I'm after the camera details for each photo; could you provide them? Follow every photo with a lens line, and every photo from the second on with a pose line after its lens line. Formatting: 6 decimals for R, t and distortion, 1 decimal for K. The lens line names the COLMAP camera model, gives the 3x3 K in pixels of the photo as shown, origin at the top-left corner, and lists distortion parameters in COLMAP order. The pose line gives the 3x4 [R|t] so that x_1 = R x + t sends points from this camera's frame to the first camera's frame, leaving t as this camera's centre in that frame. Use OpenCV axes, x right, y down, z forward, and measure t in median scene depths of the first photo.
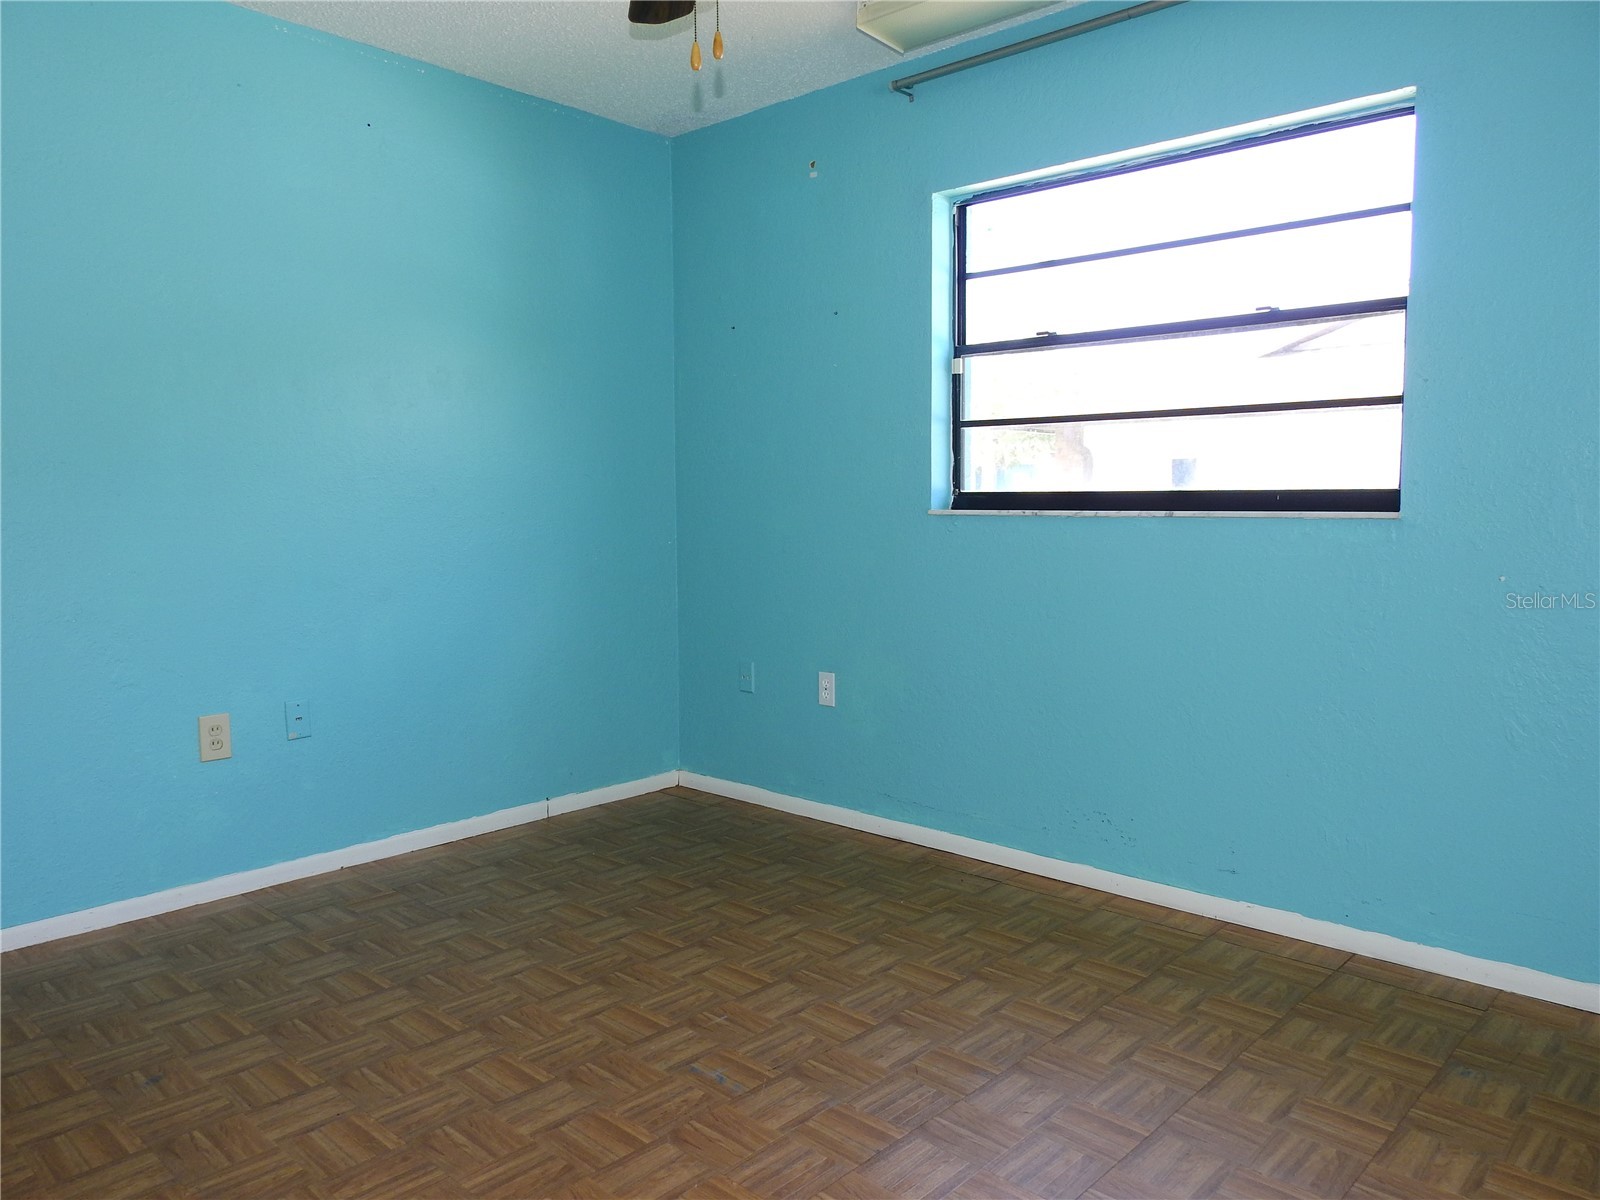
lens RADIAL K [[1159.6, 0, 798.1], [0, 1159.6, 599.7], [0, 0, 1]] dist [0.003224, 0.002477]
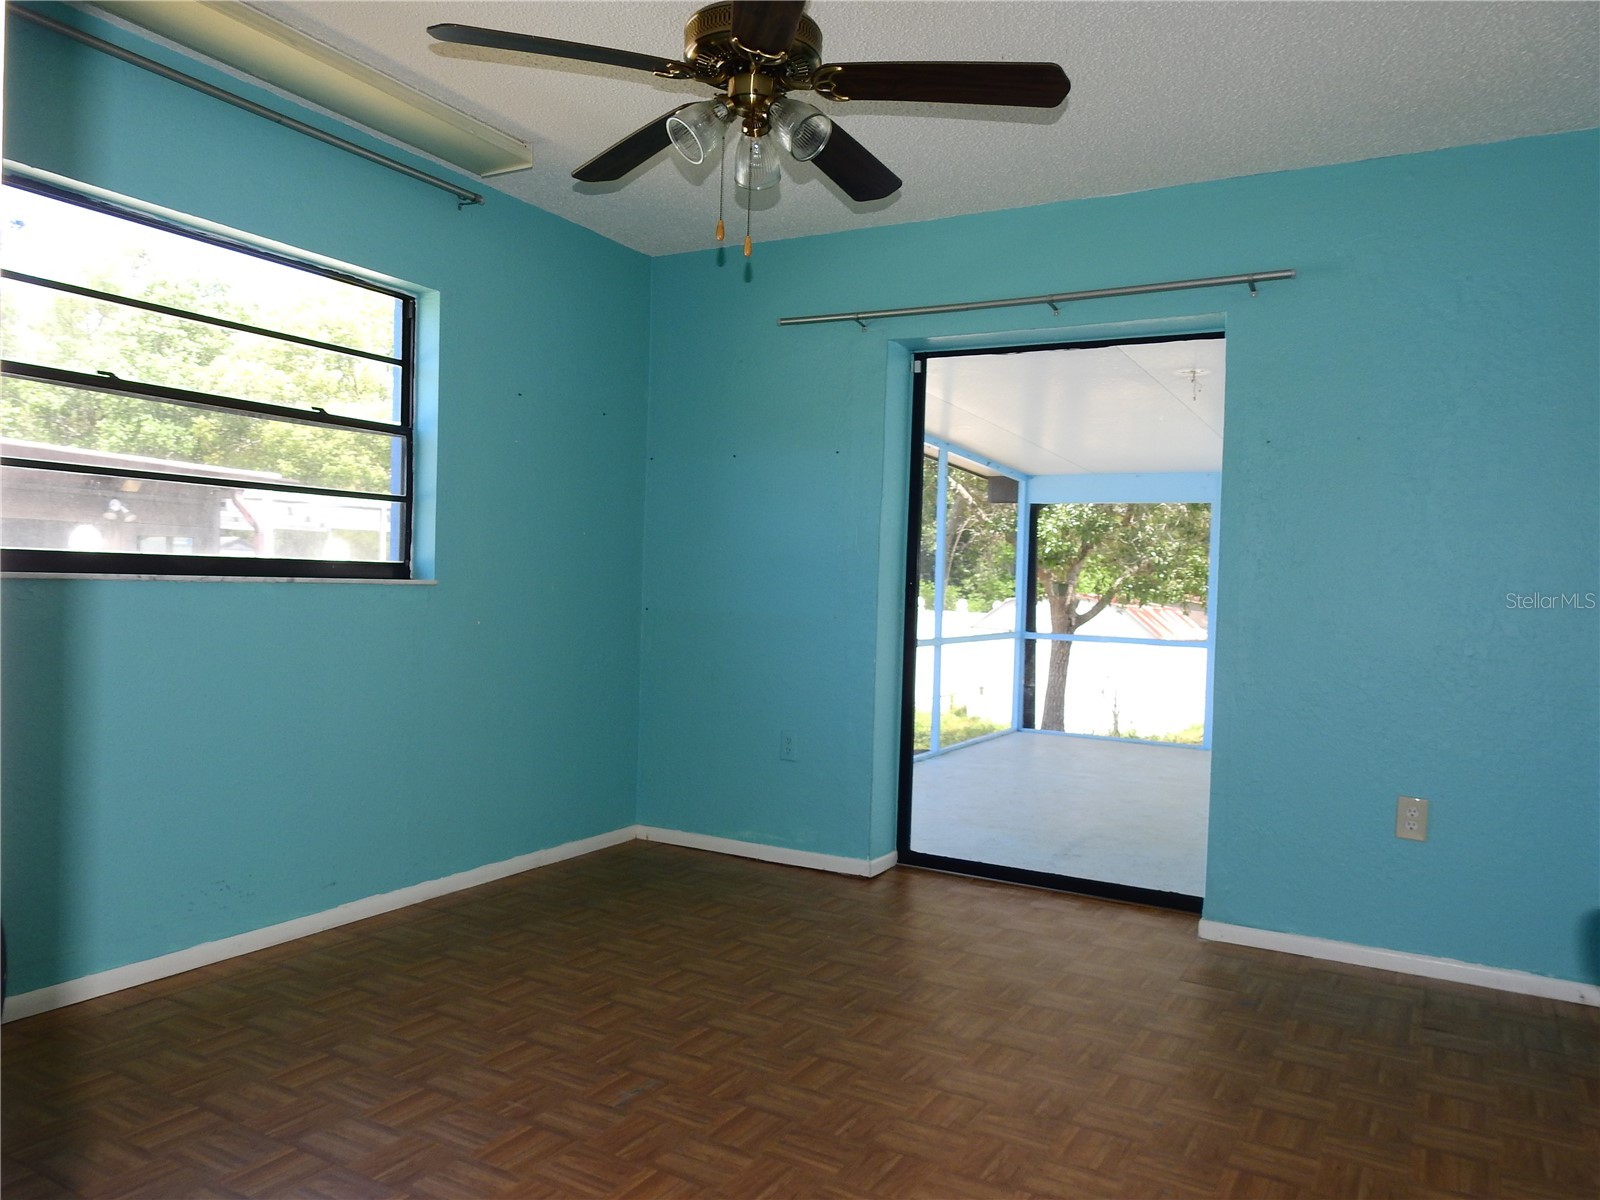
lens RADIAL K [[1159.6, 0, 796.3], [0, 1159.6, 597.6], [0, 0, 1]] dist [0.003224, 0.002477]
pose [[-0.228809, -0.018267, 0.973300, -0.885547], [0.055897, 0.997928, 0.031869, -0.067140], [-0.971865, 0.061696, -0.227314, 0.805191]]
